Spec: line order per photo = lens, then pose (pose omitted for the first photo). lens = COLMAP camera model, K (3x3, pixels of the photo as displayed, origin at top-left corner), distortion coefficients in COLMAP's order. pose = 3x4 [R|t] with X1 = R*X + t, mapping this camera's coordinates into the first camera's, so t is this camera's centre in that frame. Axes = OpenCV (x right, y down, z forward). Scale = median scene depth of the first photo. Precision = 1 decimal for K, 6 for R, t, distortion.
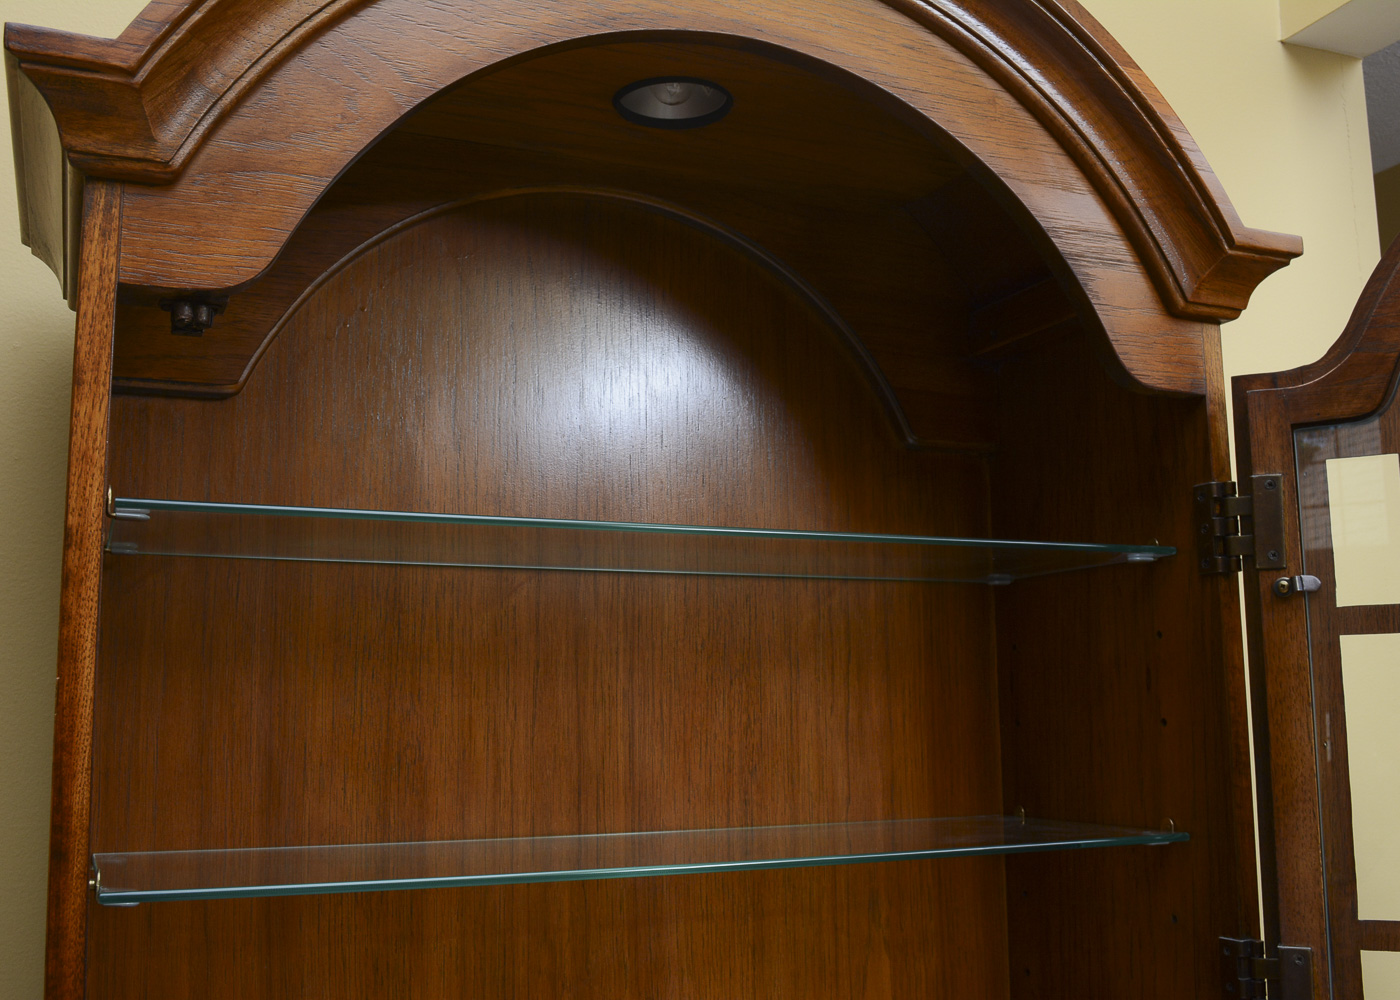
lens RADIAL K [[1435.4, 0, 700.0], [0, 1435.4, 500.0], [0, 0, 1]] dist [-0.067685, 0.000099]
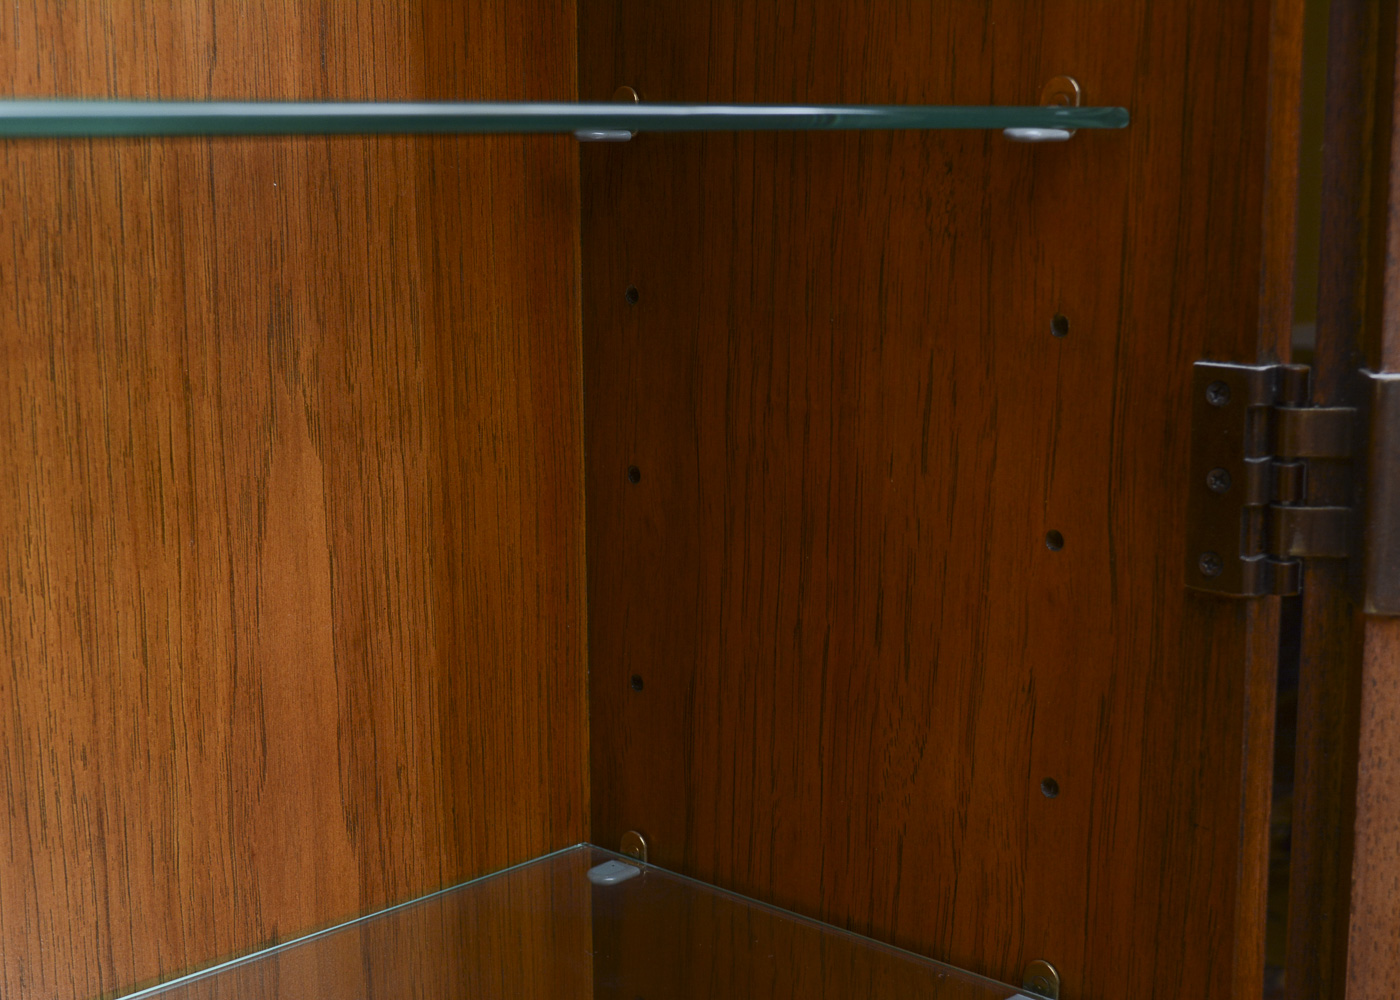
lens RADIAL K [[2055.1, 0, 700.0], [0, 2055.1, 500.0], [0, 0, 1]] dist [-0.024039, -0.057225]
pose [[0.921687, -0.059426, 0.383357, 0.010212], [-0.064192, 0.951212, 0.301785, 0.166973], [-0.382587, -0.302760, 0.872905, 0.495224]]
